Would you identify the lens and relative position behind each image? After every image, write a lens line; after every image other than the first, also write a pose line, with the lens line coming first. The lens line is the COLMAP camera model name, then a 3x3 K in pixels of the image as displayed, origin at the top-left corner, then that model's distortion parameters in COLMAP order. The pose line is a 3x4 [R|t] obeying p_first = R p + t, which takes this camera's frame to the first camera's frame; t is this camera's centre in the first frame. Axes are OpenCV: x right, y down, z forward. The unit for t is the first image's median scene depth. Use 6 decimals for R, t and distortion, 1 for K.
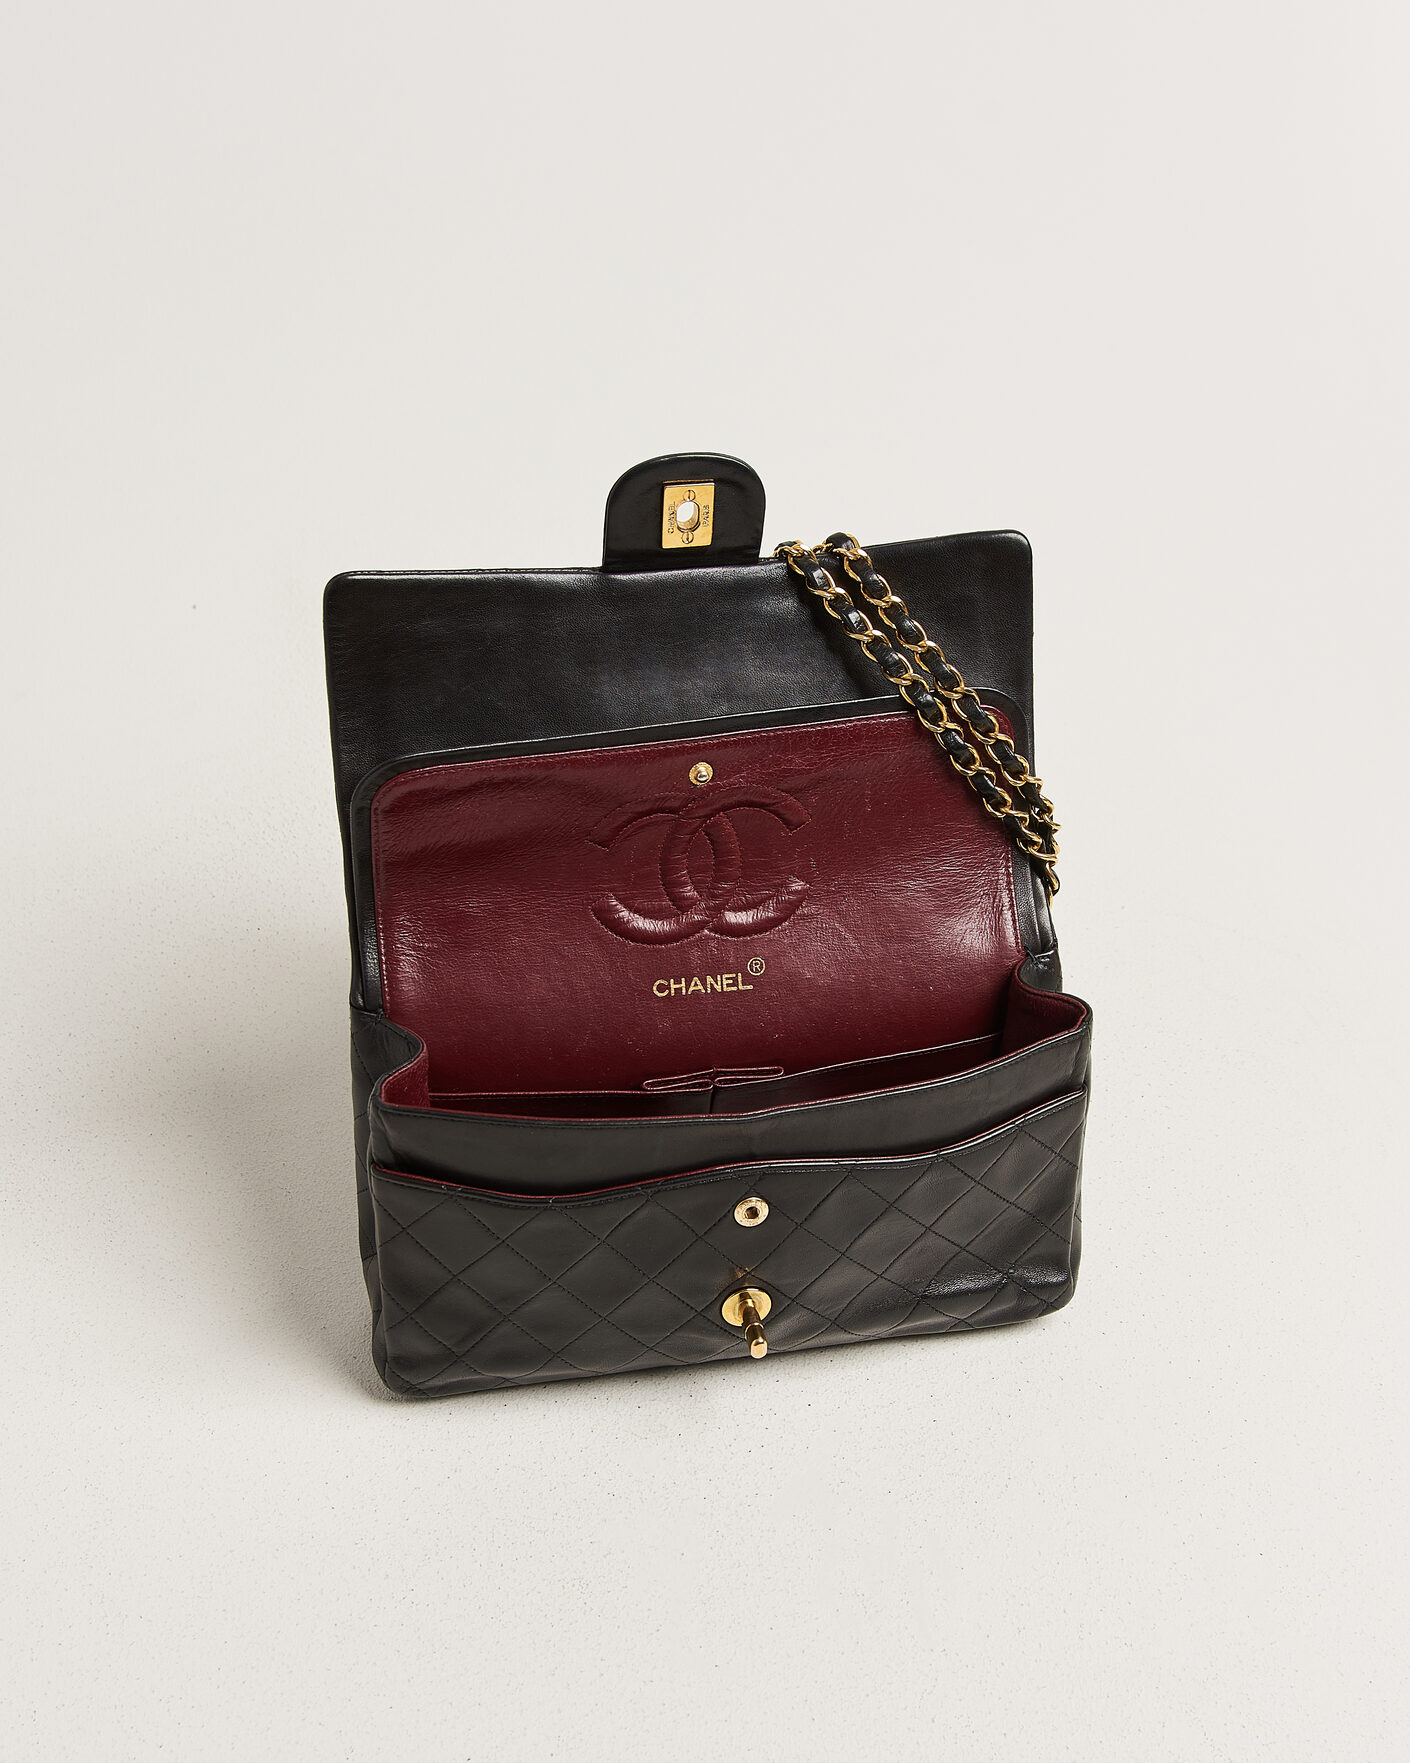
lens RADIAL K [[4172.9, 0, 704.7], [0, 4172.9, 880.5], [0, 0, 1]] dist [-0.041545, 0.000000]
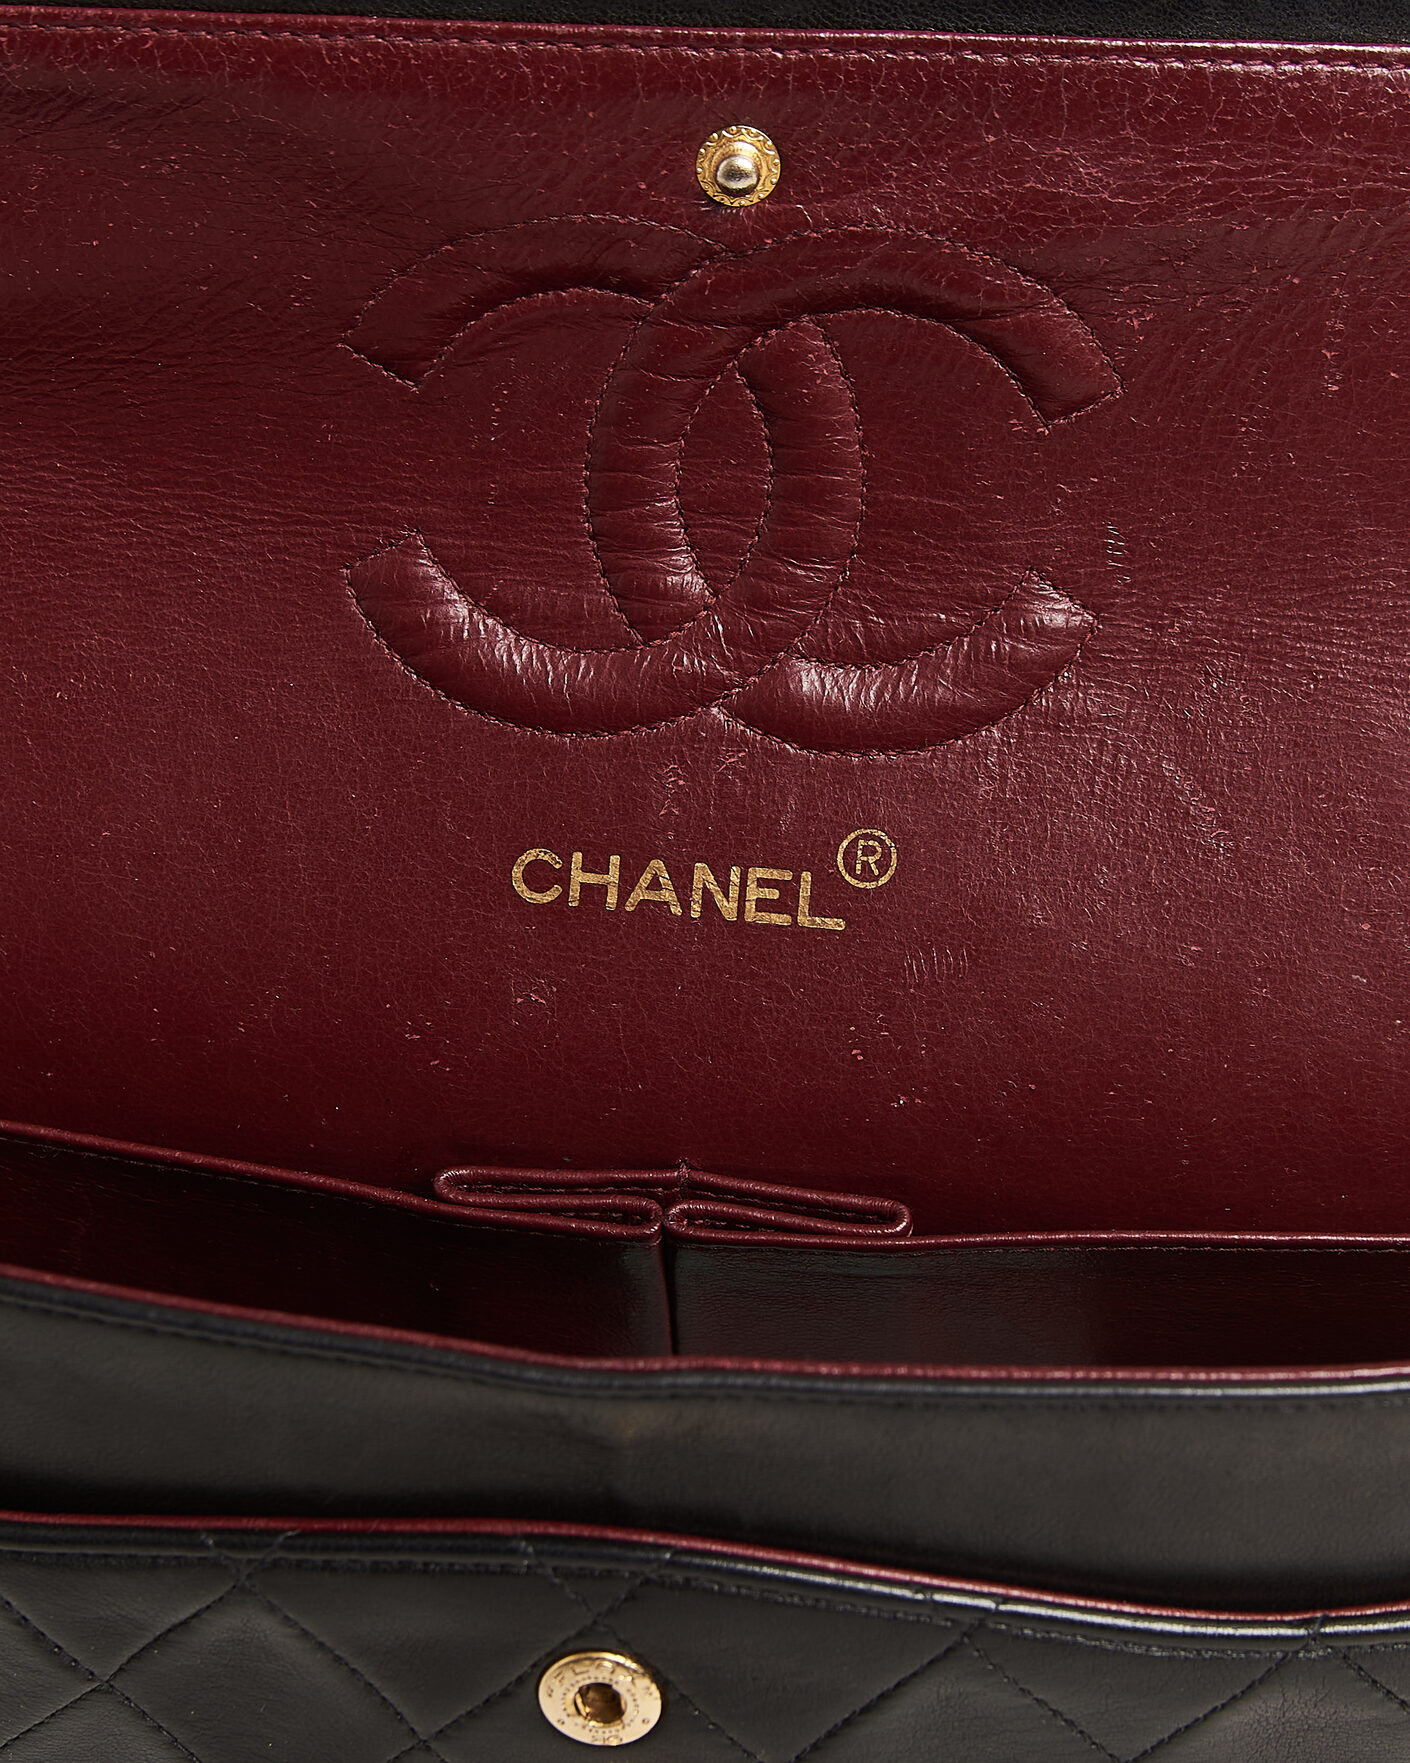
lens RADIAL K [[4172.9, 0, 705.1], [0, 4172.9, 884.8], [0, 0, 1]] dist [-0.041545, 0.000000]
pose [[0.937846, 0.166544, -0.304481, 0.092677], [-0.159190, 0.986031, 0.049009, 0.009745], [0.308390, 0.002507, 0.951257, 0.716945]]
